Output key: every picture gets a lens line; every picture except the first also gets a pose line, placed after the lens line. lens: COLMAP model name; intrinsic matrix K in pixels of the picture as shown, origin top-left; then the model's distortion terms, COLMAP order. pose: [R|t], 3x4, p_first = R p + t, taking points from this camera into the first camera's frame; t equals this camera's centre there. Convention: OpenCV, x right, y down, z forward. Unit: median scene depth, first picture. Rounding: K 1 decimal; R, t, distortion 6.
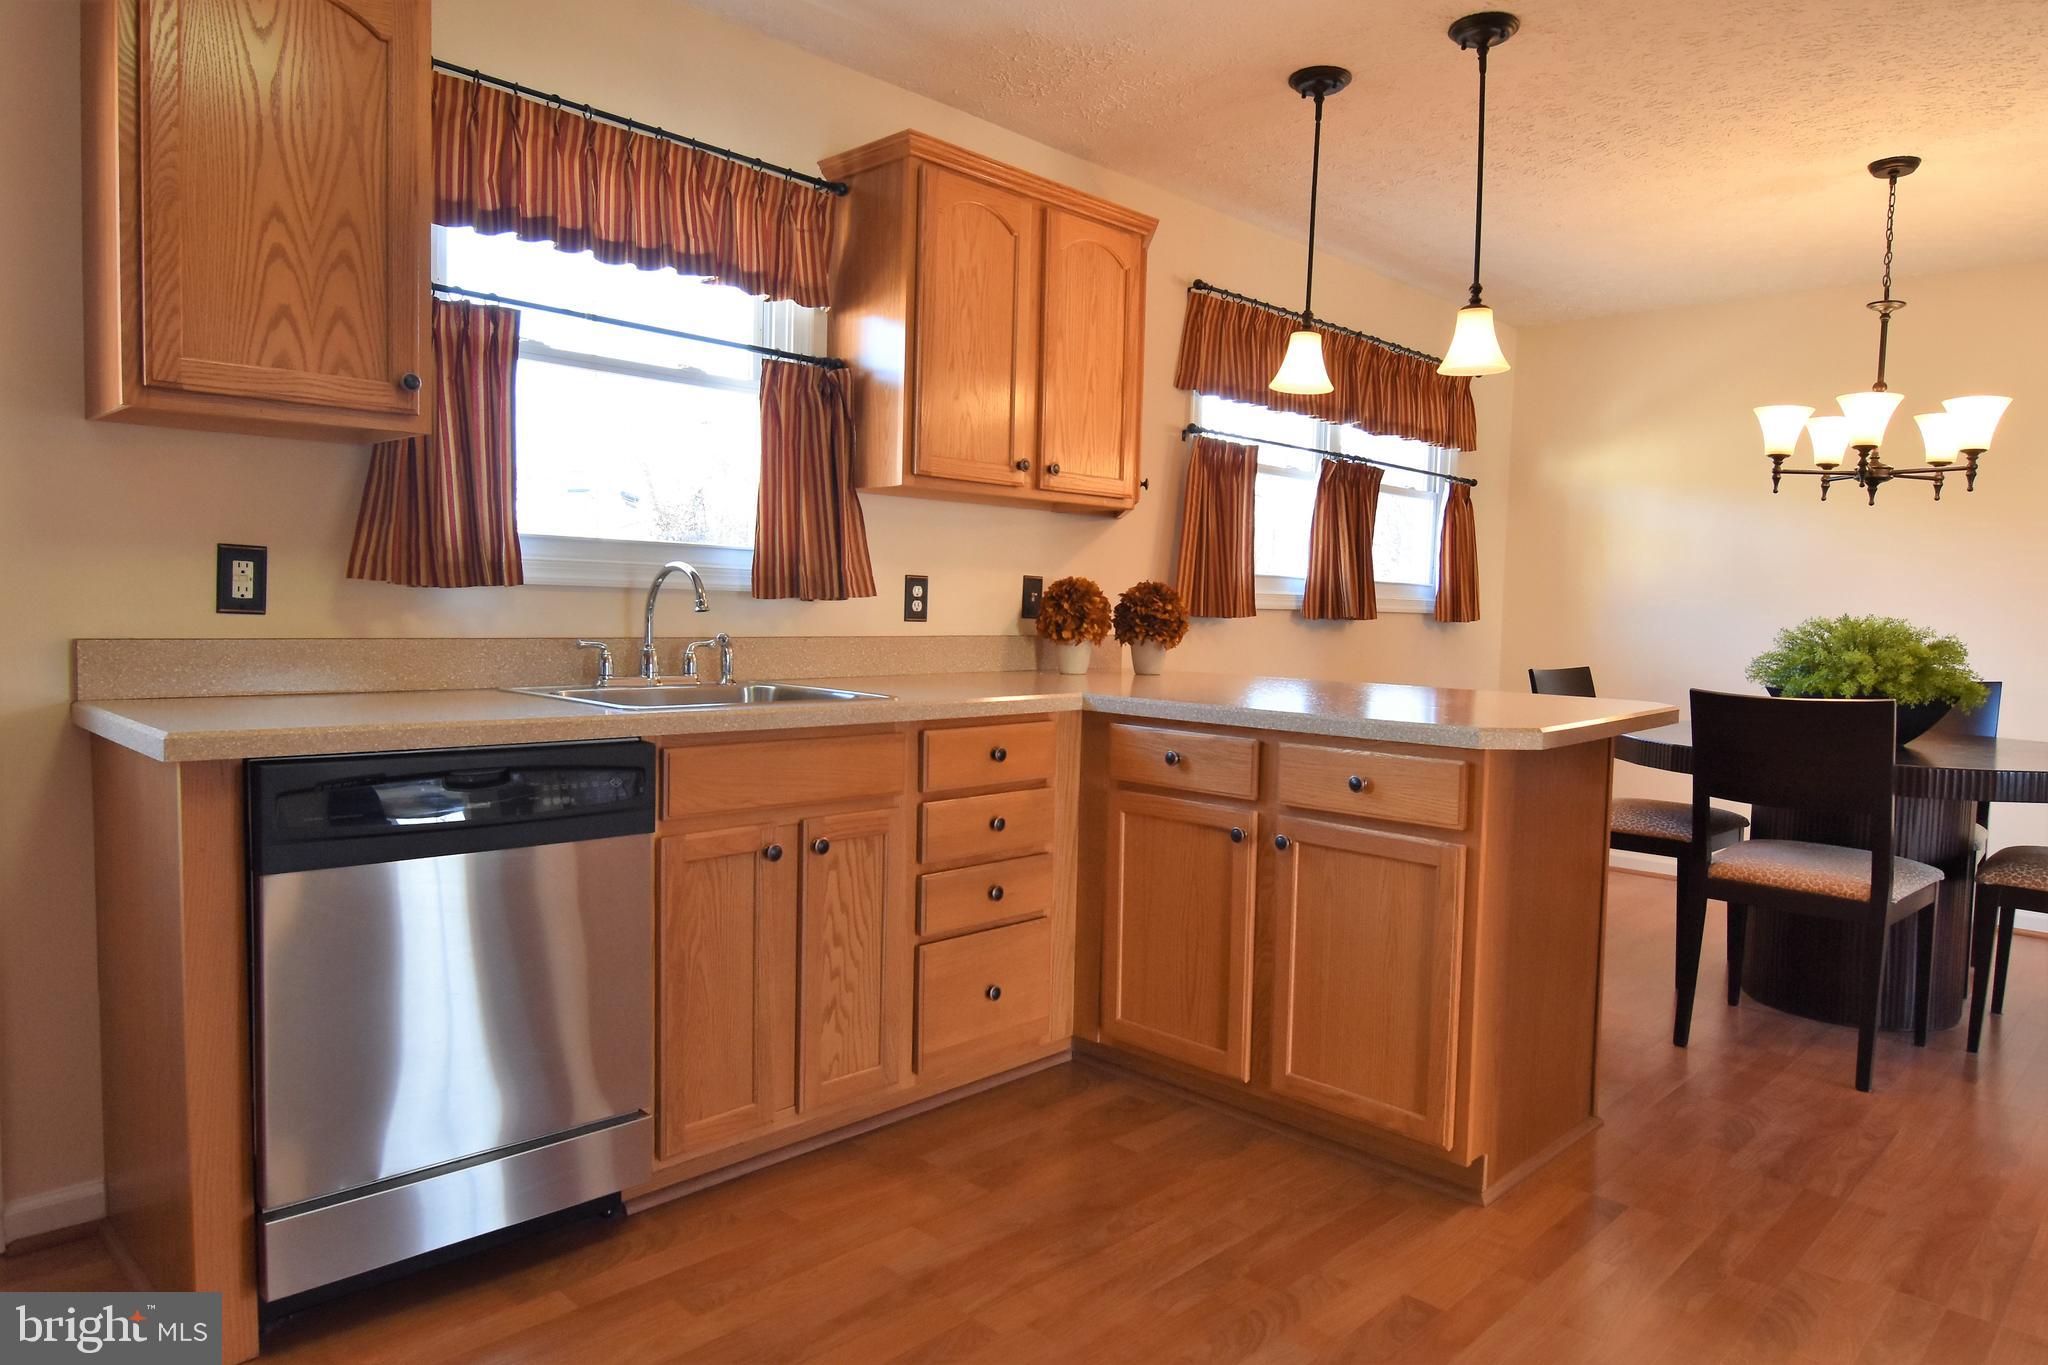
lens RADIAL K [[1303.1, 0, 1024.0], [0, 1303.1, 682.5], [0, 0, 1]] dist [-0.009236, -0.004395]
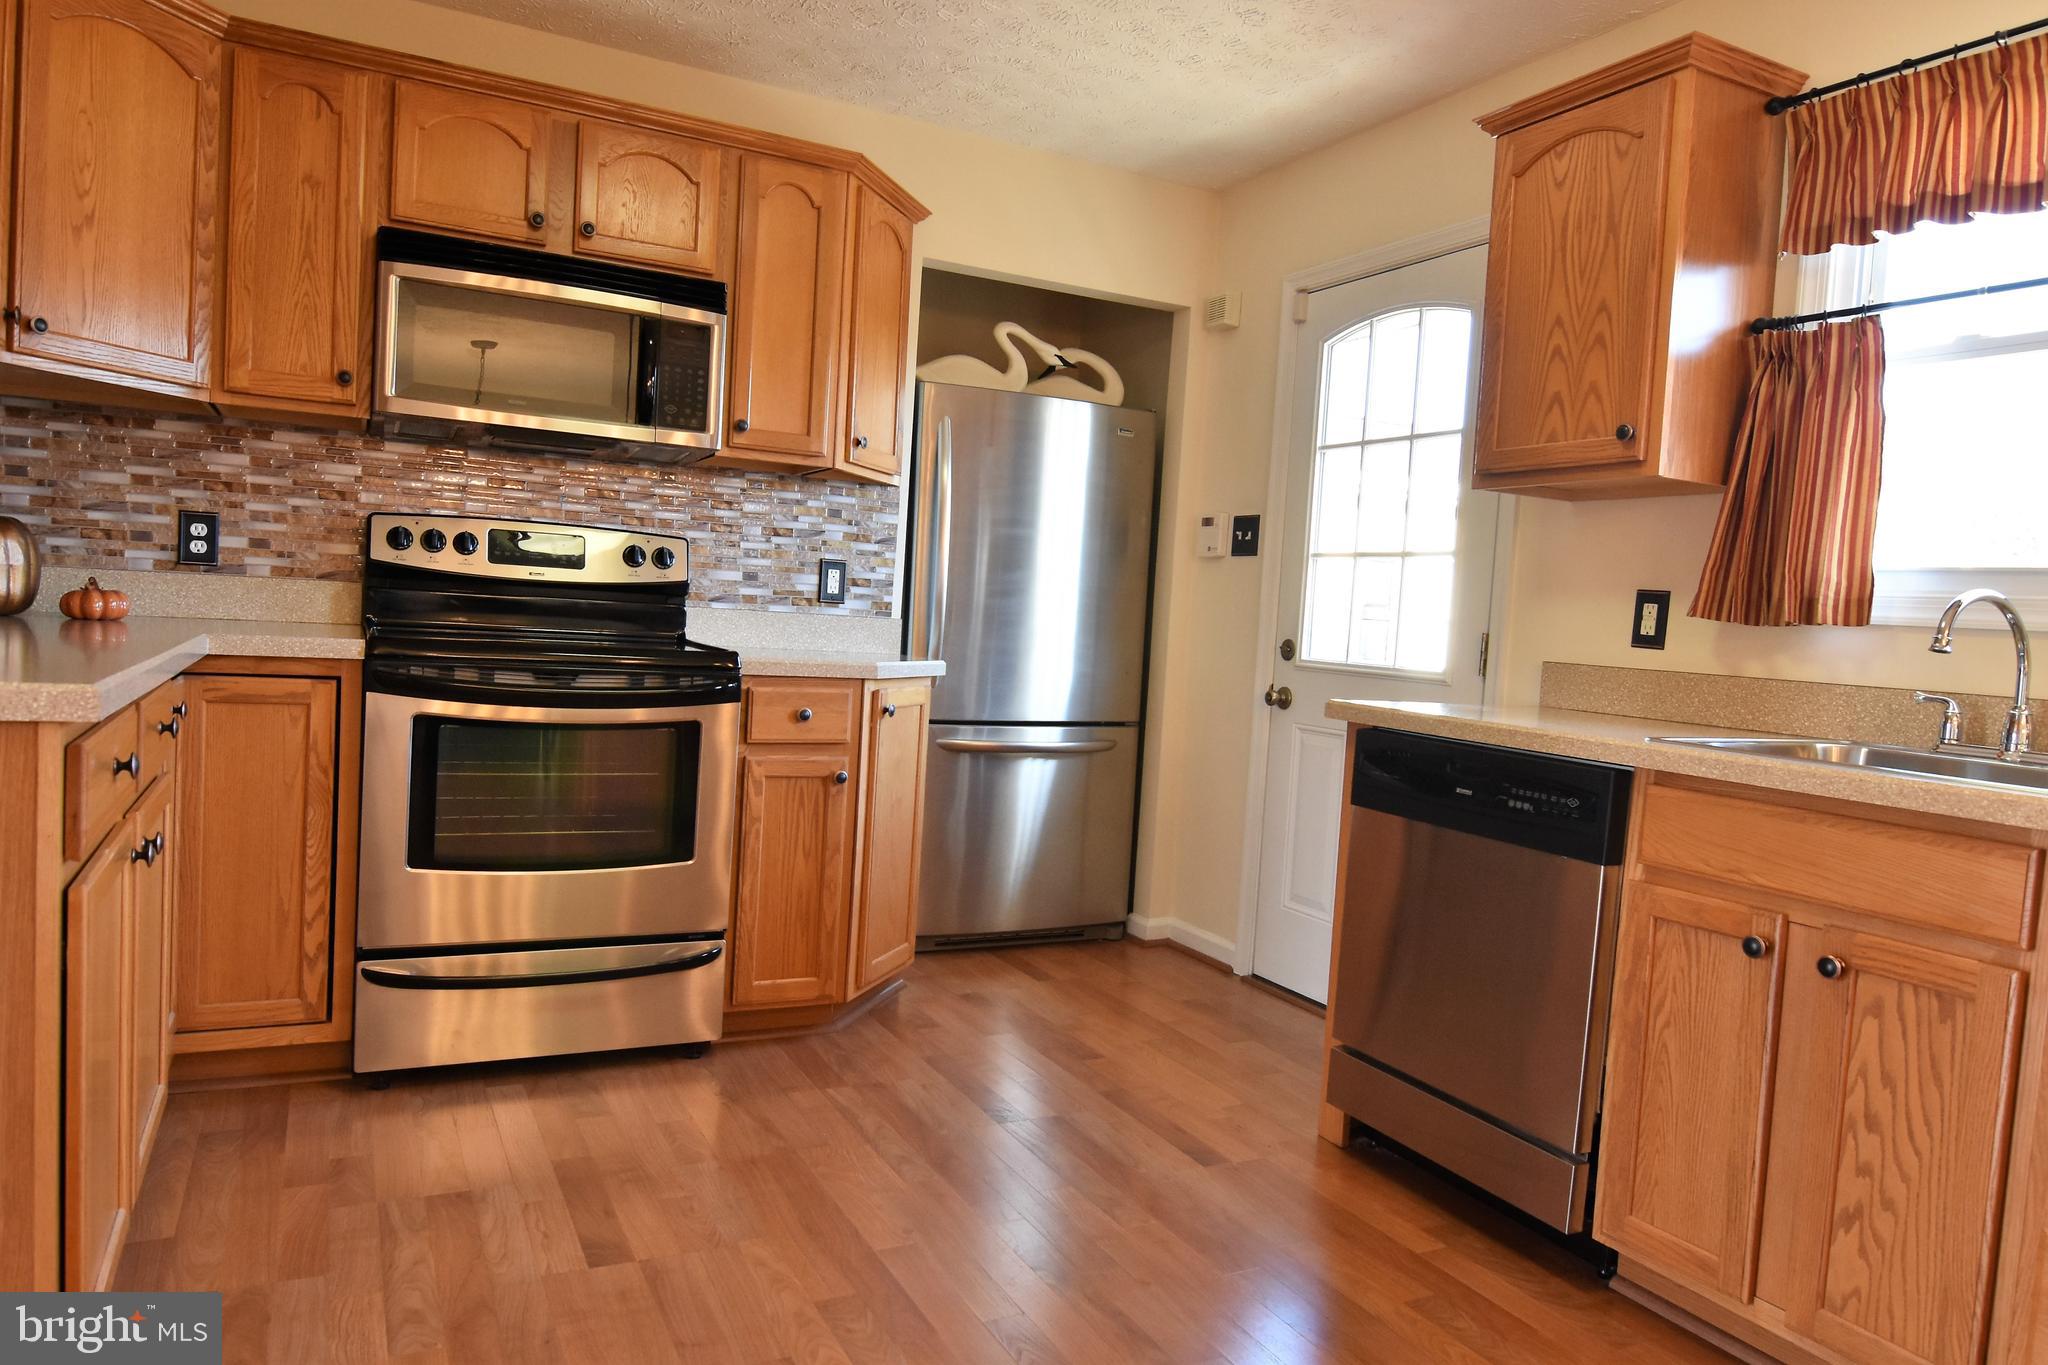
lens RADIAL K [[1325.7, 0, 1024.0], [0, 1325.7, 682.5], [0, 0, 1]] dist [-0.001361, -0.000763]
pose [[-0.307890, 0.007569, -0.951392, 0.716200], [-0.126145, 0.990815, 0.048706, -0.009466], [0.943022, 0.135010, -0.304108, 0.834513]]
